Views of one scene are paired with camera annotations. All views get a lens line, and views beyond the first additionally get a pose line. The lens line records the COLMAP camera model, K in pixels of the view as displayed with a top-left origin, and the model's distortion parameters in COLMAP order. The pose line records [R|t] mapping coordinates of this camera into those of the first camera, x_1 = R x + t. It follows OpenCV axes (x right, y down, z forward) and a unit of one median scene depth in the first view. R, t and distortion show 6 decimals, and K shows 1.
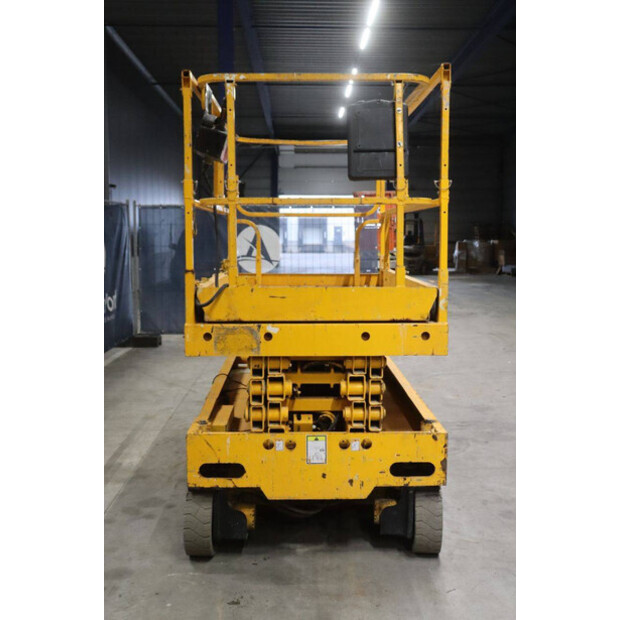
lens RADIAL K [[720.3, 0, 310.6], [0, 720.3, 319.9], [0, 0, 1]] dist [-0.011368, 0.000000]
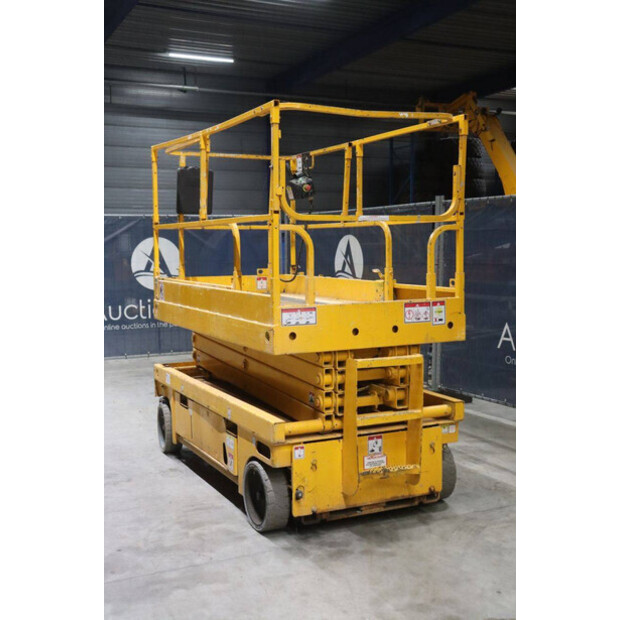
lens RADIAL K [[797.5, 0, 294.4], [0, 797.5, 305.4], [0, 0, 1]] dist [0.017424, 0.000000]
pose [[-0.915548, 0.043361, -0.399865, 0.631979], [-0.035053, 0.981787, 0.186722, -0.340269], [0.400678, 0.184969, -0.897353, 2.789602]]
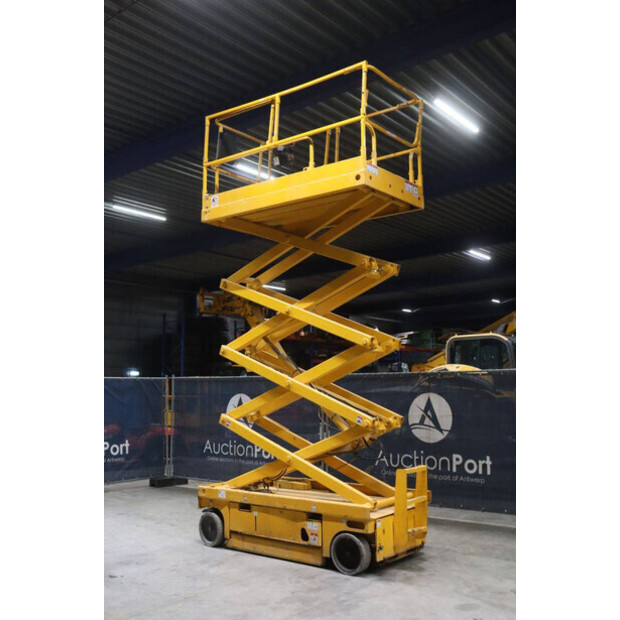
lens RADIAL K [[665.0, 0, 289.0], [0, 665.0, 312.4], [0, 0, 1]] dist [-0.028337, 0.000000]
pose [[-0.656539, -0.075752, -0.750479, 1.755011], [-0.080542, 0.996297, -0.030105, -0.398504], [0.749980, 0.040680, -0.660208, 2.731355]]
